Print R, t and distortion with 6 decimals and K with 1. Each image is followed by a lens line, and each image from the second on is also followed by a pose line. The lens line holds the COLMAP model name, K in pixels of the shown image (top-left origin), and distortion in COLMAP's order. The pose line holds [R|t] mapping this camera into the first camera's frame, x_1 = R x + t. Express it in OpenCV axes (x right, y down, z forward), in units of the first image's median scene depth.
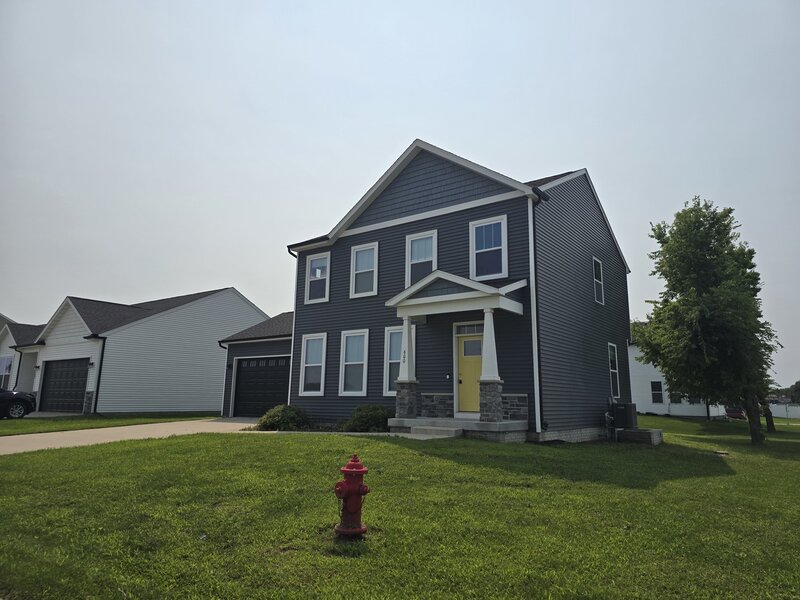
lens RADIAL K [[534.8, 0, 409.4], [0, 534.8, 286.0], [0, 0, 1]] dist [0.034976, -0.005284]
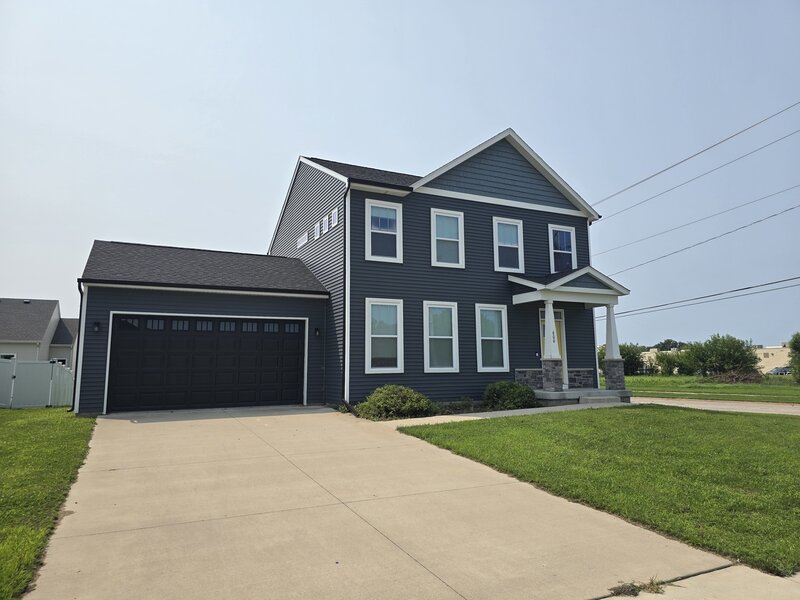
lens RADIAL K [[534.8, 0, 402.4], [0, 534.8, 298.1], [0, 0, 1]] dist [0.034976, -0.005284]
pose [[0.482302, 0.106122, 0.869554, -0.956610], [-0.167075, 0.985558, -0.027610, 0.115754], [-0.859925, -0.131964, 0.493066, 0.619905]]
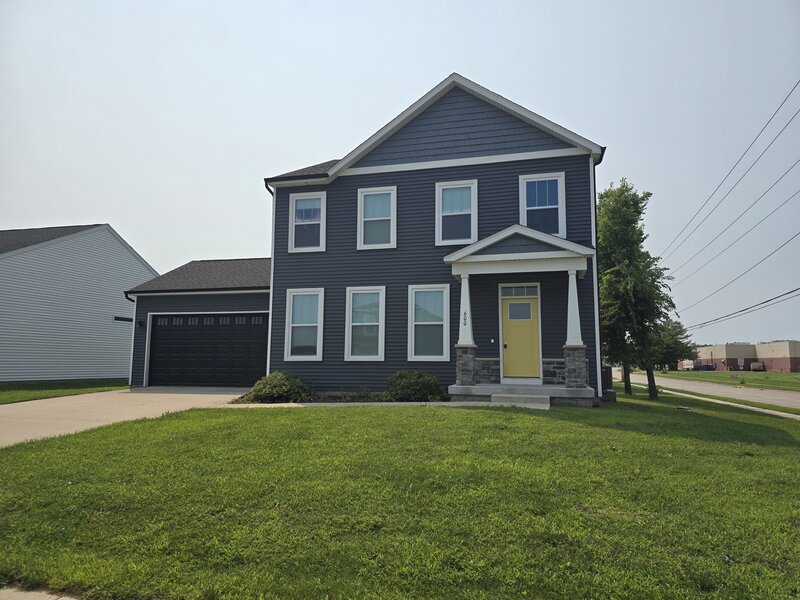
lens RADIAL K [[534.8, 0, 402.6], [0, 534.8, 302.4], [0, 0, 1]] dist [0.034976, -0.005284]
pose [[0.931023, 0.036355, 0.363146, -0.369676], [-0.072267, 0.993688, 0.085797, 0.030216], [-0.357735, -0.106123, 0.927773, 0.174261]]
